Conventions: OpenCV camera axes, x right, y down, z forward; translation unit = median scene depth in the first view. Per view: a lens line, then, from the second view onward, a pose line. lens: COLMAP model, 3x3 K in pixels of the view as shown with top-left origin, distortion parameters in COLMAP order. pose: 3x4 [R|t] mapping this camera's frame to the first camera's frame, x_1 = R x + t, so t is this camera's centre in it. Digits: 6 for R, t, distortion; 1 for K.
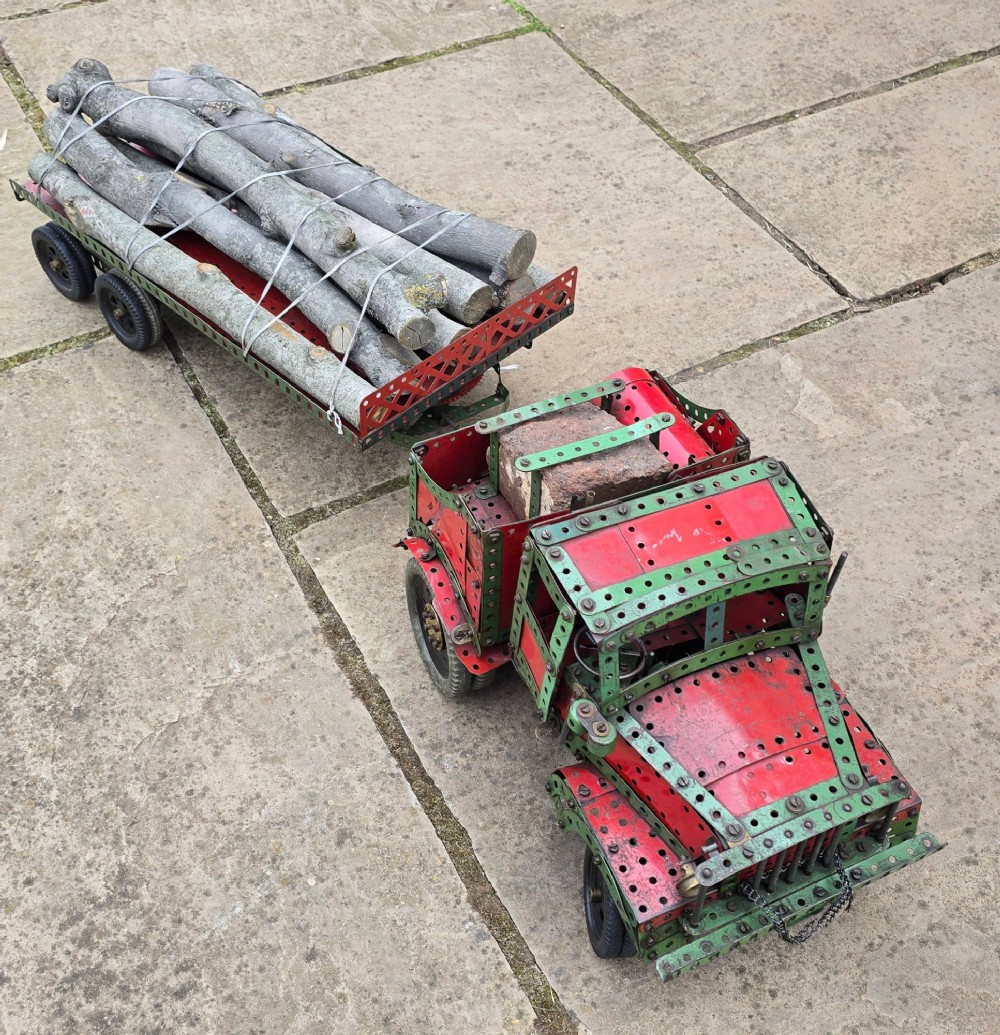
lens RADIAL K [[1360.3, 0, 498.9], [0, 1360.3, 480.2], [0, 0, 1]] dist [0.194241, -0.604288]
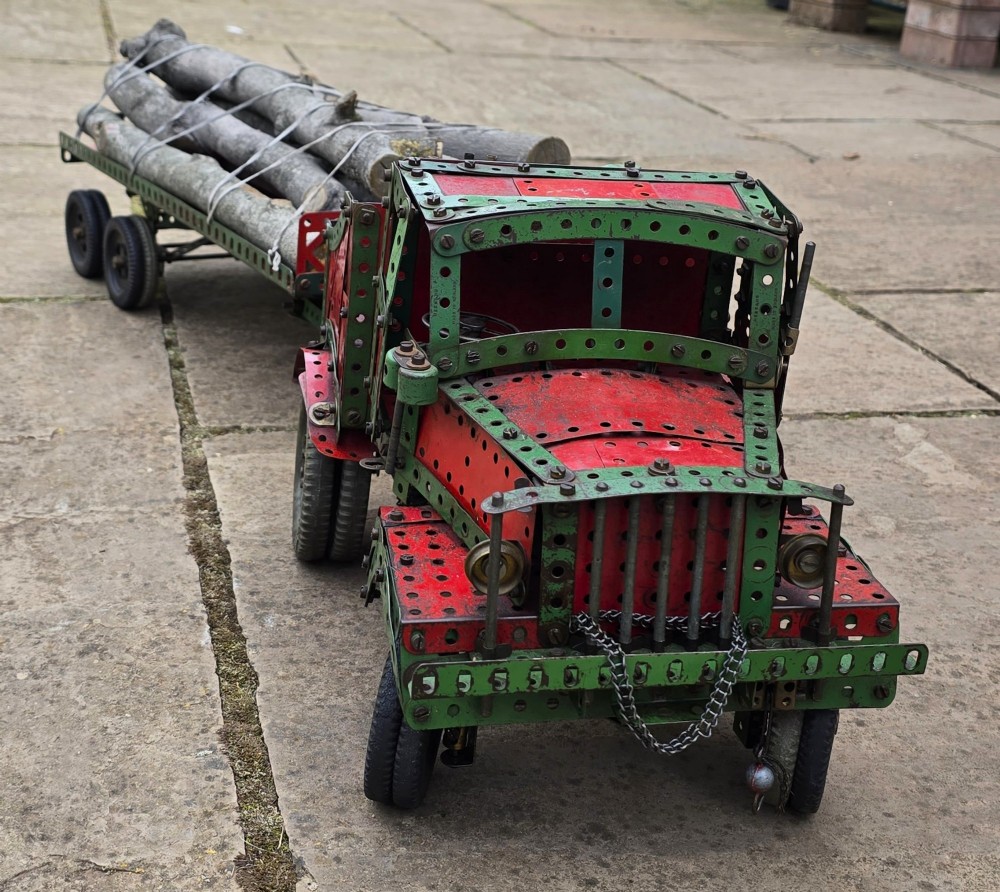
lens RADIAL K [[1594.7, 0, 432.9], [0, 1594.7, 302.8], [0, 0, 1]] dist [0.218599, -0.725481]
pose [[0.959180, 0.109867, -0.260580, 0.234618], [-0.229710, 0.840137, -0.491327, 0.445539], [0.164943, 0.531130, 0.831081, 0.230240]]
